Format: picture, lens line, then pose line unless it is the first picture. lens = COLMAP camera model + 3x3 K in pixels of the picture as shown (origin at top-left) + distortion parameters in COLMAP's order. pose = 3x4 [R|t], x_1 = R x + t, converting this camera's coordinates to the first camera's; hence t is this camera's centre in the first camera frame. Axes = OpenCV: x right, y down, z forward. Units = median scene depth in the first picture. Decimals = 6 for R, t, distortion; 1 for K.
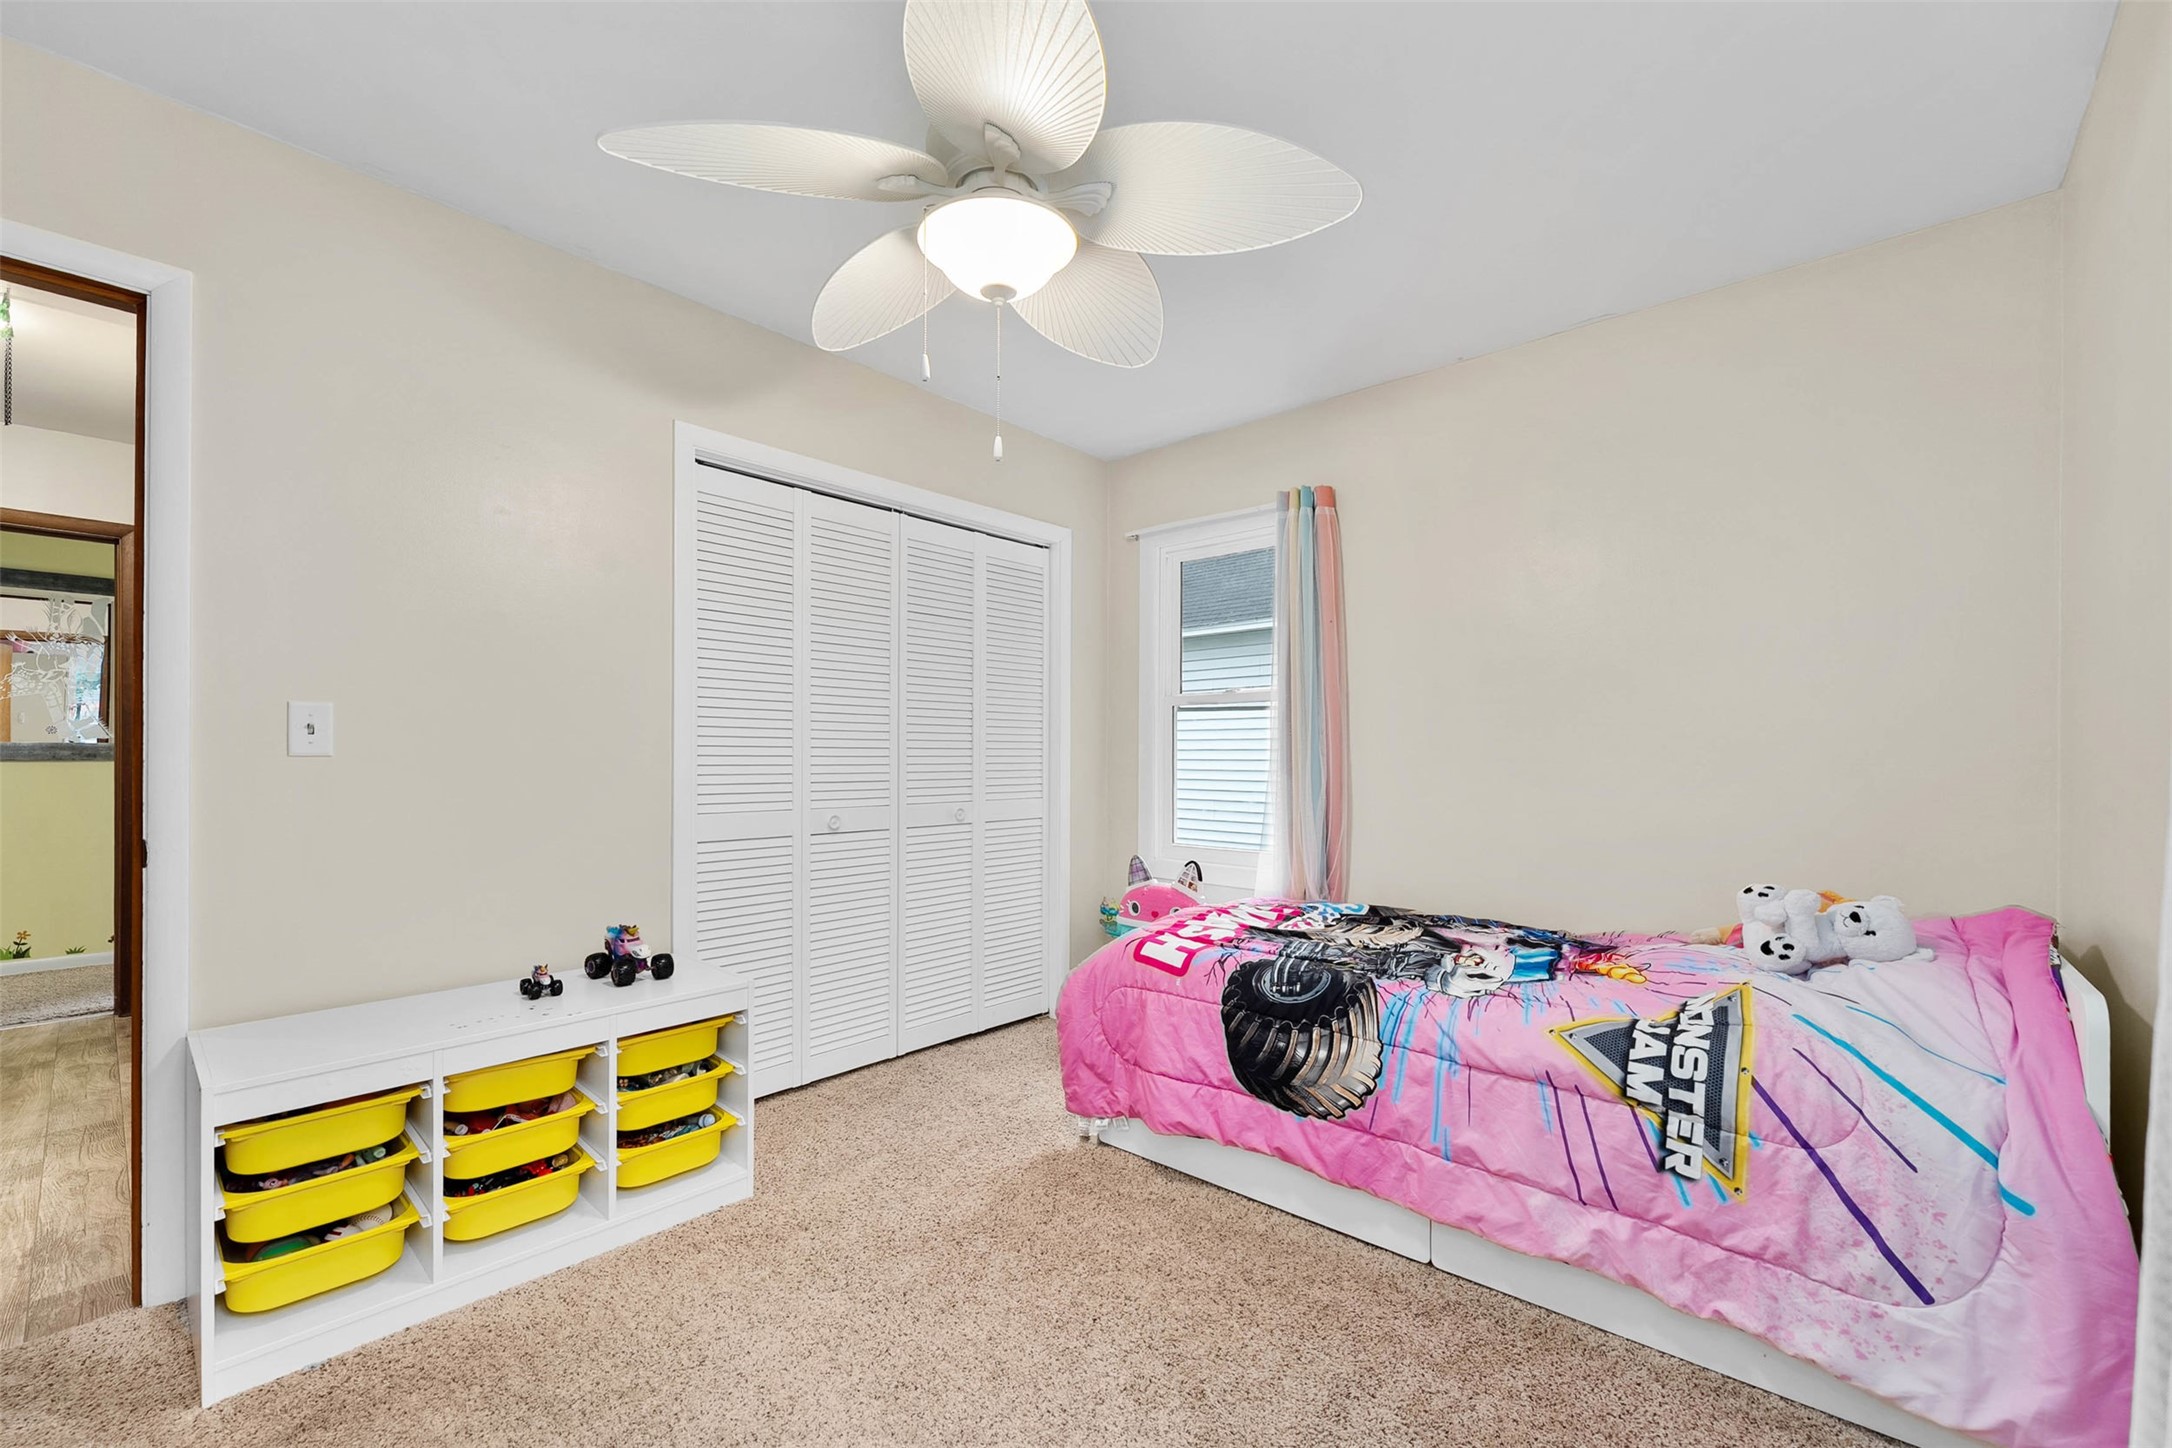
lens RADIAL K [[877.7, 0, 1087.9], [0, 877.7, 745.7], [0, 0, 1]] dist [-0.001776, 0.000155]
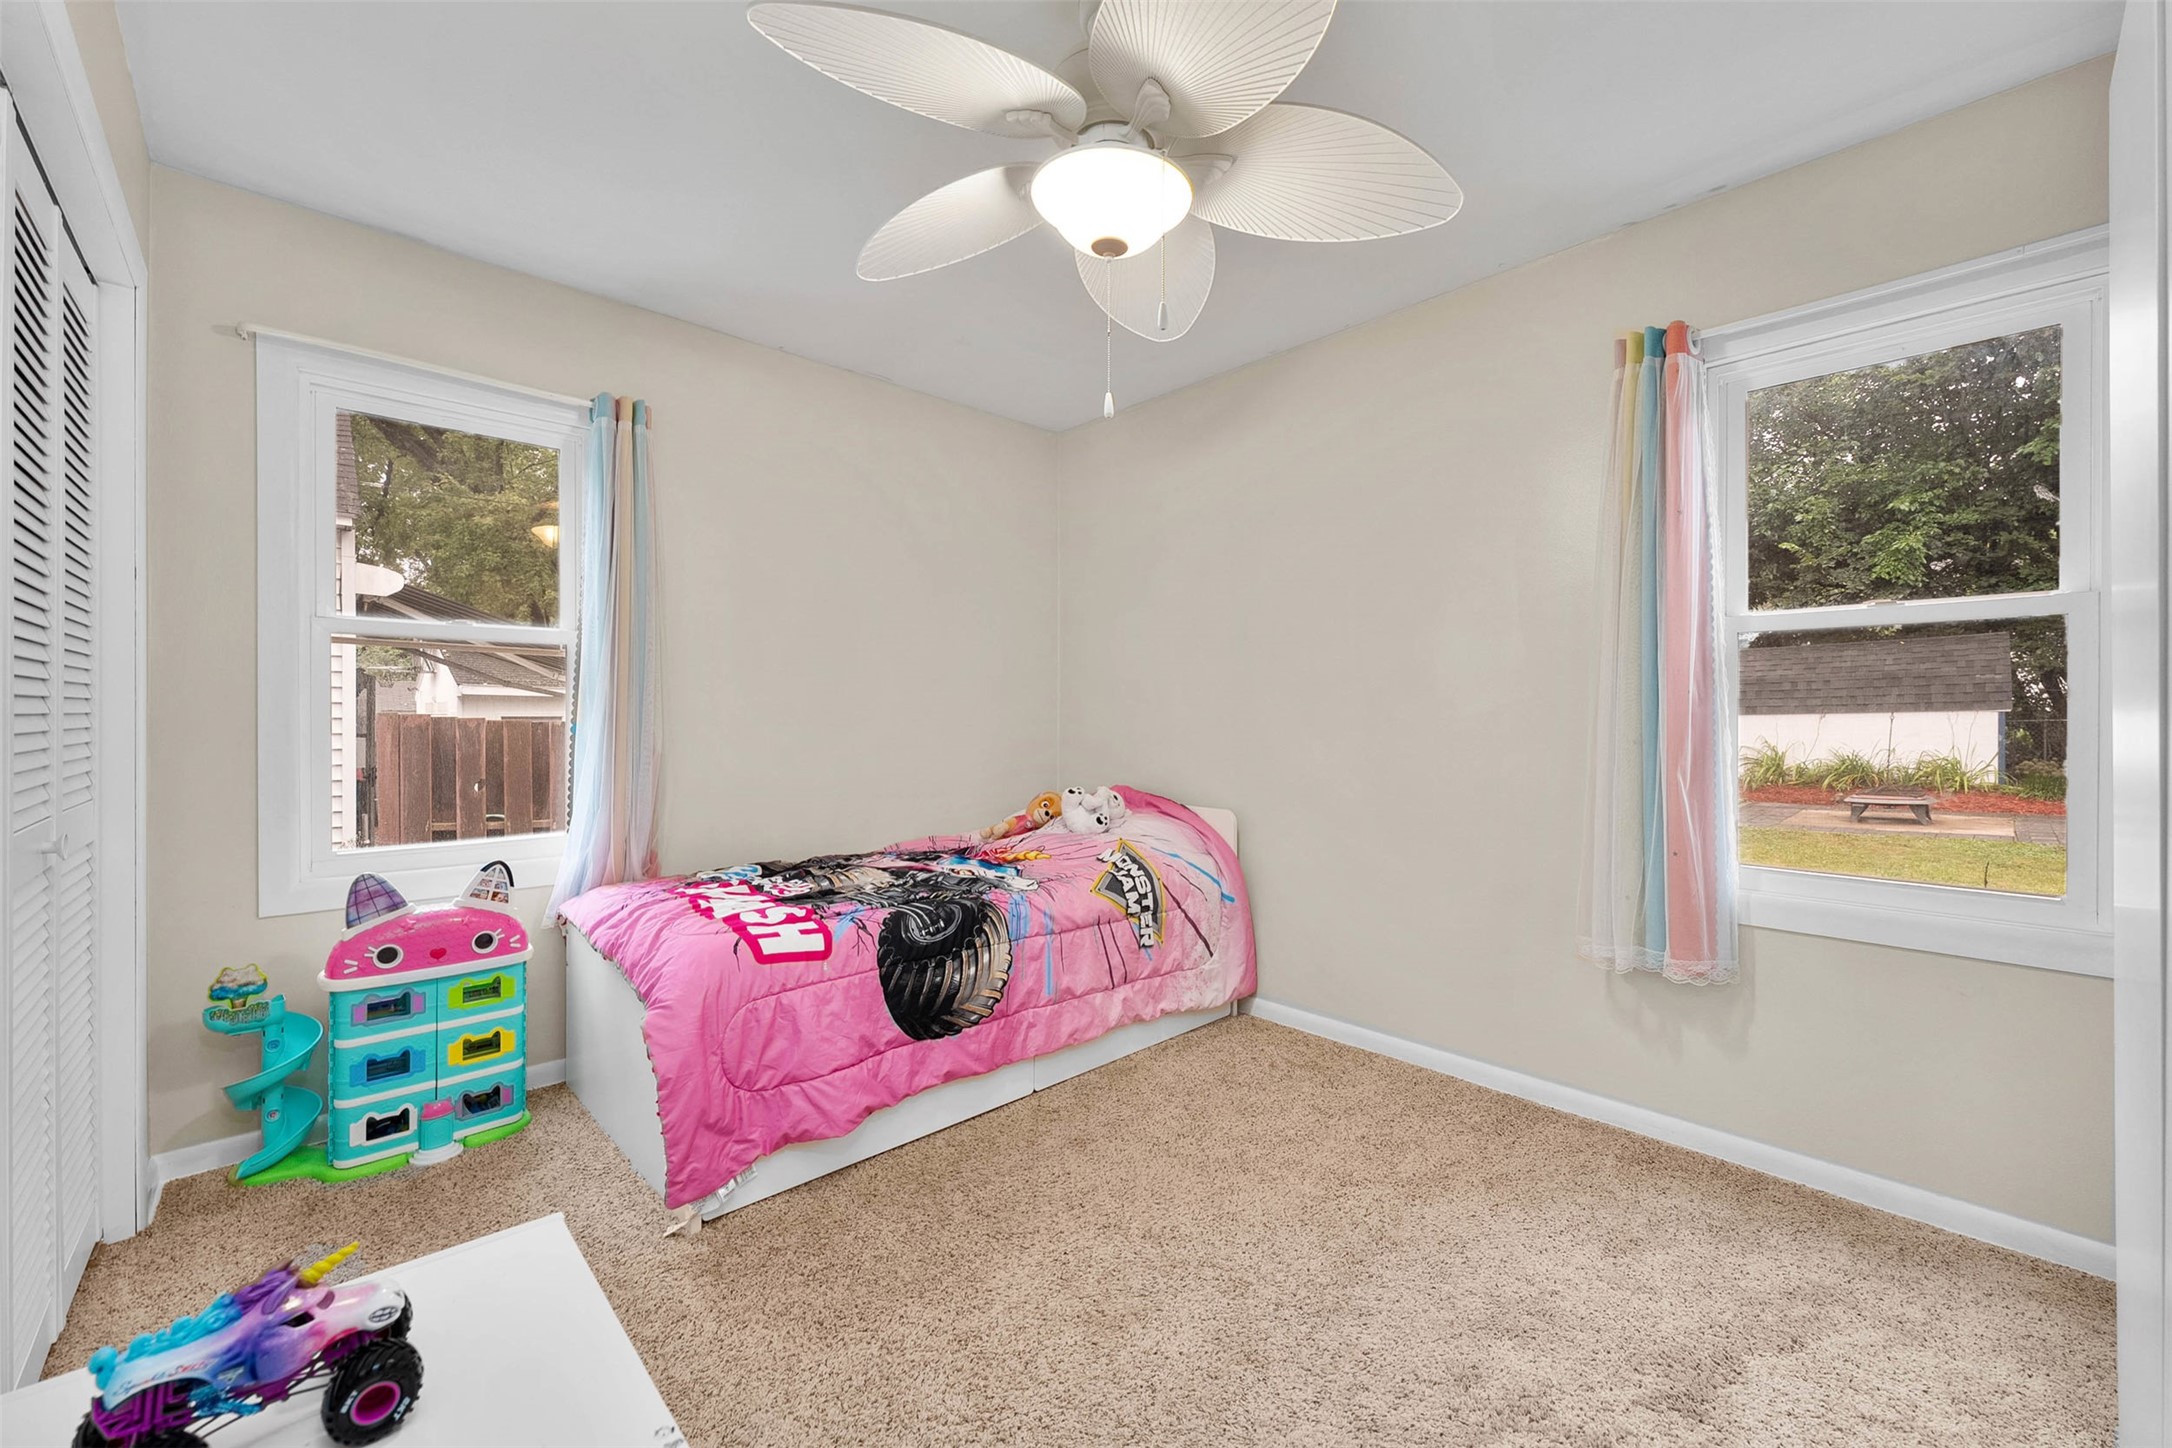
lens RADIAL K [[877.7, 0, 1084.1], [0, 877.7, 713.8], [0, 0, 1]] dist [-0.001776, 0.000155]
pose [[0.093034, -0.004760, 0.995652, -0.899740], [-0.013421, 0.999892, 0.006035, 0.003332], [-0.995572, -0.013924, 0.092960, 0.773963]]
